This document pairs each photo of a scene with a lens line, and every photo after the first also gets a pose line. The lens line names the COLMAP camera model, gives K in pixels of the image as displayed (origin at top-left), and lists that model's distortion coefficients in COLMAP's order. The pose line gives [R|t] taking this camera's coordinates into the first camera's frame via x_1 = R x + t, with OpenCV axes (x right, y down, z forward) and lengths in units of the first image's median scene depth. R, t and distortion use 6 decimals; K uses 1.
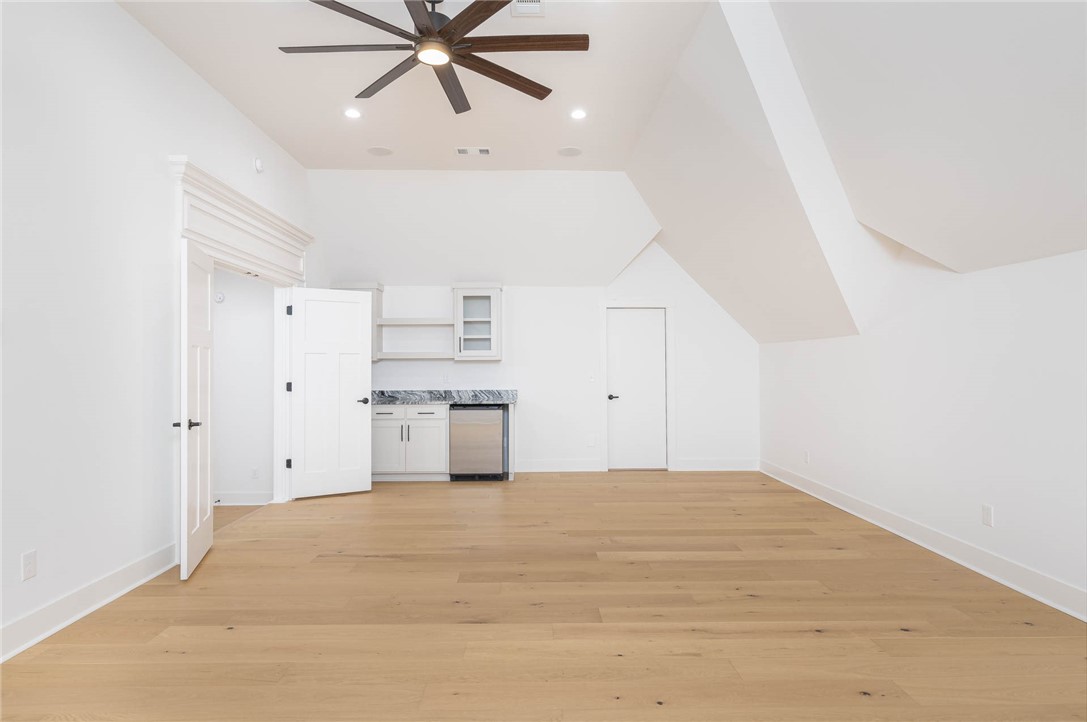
lens RADIAL K [[595.9, 0, 543.5], [0, 595.9, 361.0], [0, 0, 1]] dist [-0.000964, -0.000206]
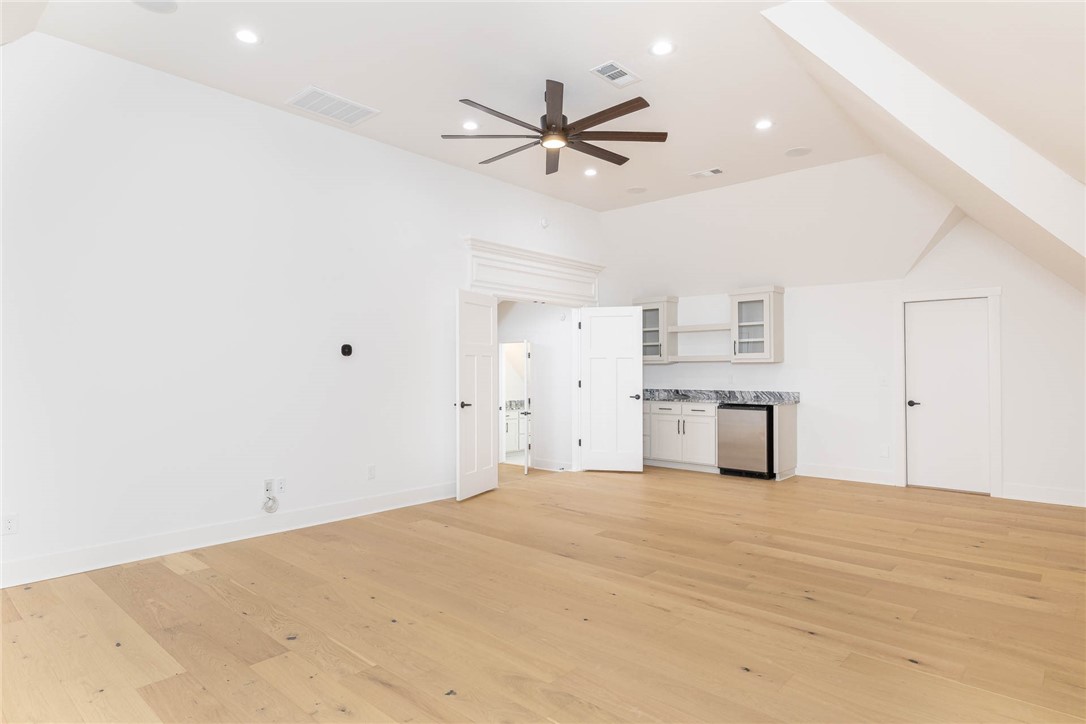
lens RADIAL K [[595.4, 0, 543.0], [0, 595.4, 362.0], [0, 0, 1]] dist [-0.000964, -0.000206]
pose [[0.738471, -0.007220, -0.674246, 0.382656], [0.005974, 0.999973, -0.004165, 0.000037], [0.674258, -0.000952, 0.738495, -0.019342]]
